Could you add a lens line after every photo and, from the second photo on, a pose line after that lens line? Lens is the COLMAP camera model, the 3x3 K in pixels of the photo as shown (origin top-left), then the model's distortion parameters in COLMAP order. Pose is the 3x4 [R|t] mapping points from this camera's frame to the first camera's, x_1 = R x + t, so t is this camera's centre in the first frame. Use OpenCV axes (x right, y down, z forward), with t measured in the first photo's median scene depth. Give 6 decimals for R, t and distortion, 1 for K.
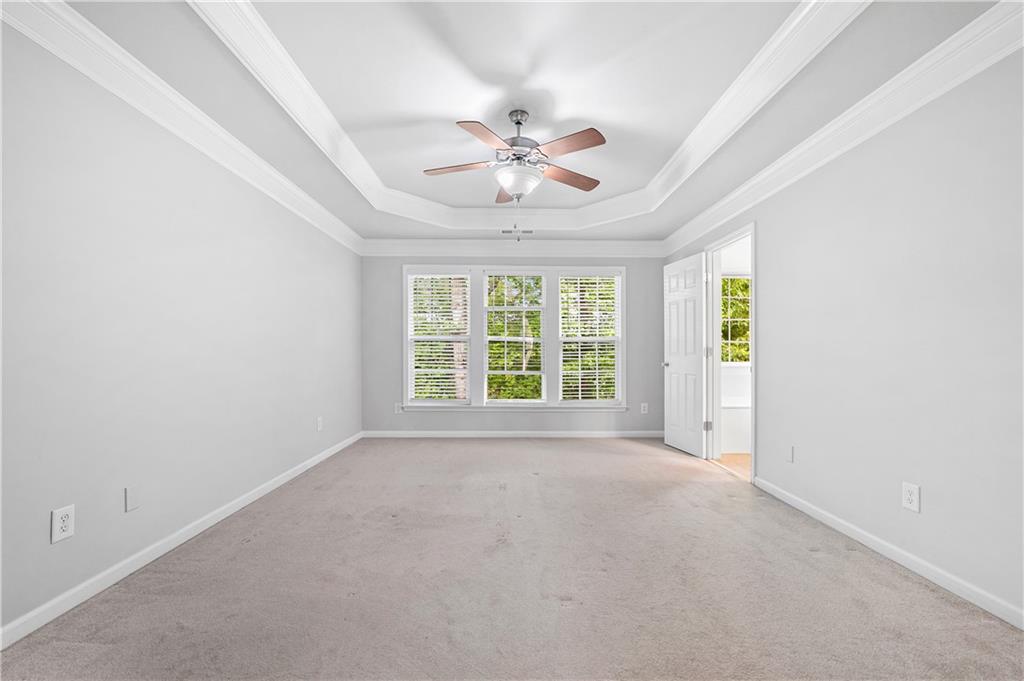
lens RADIAL K [[418.0, 0, 511.0], [0, 418.0, 347.6], [0, 0, 1]] dist [-0.013590, 0.001154]
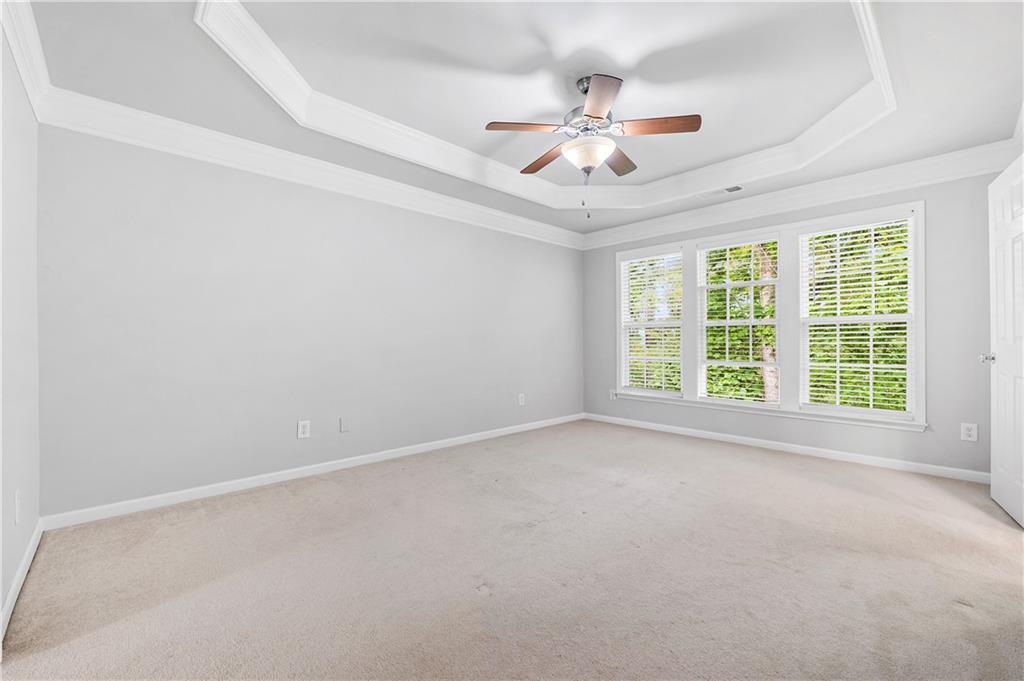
lens RADIAL K [[418.0, 0, 512.8], [0, 418.0, 338.0], [0, 0, 1]] dist [-0.013590, 0.001154]
pose [[0.683274, -0.007575, -0.730122, 0.333846], [0.009912, 0.999950, -0.001098, 0.006725], [0.730094, -0.006487, 0.683316, 0.138897]]
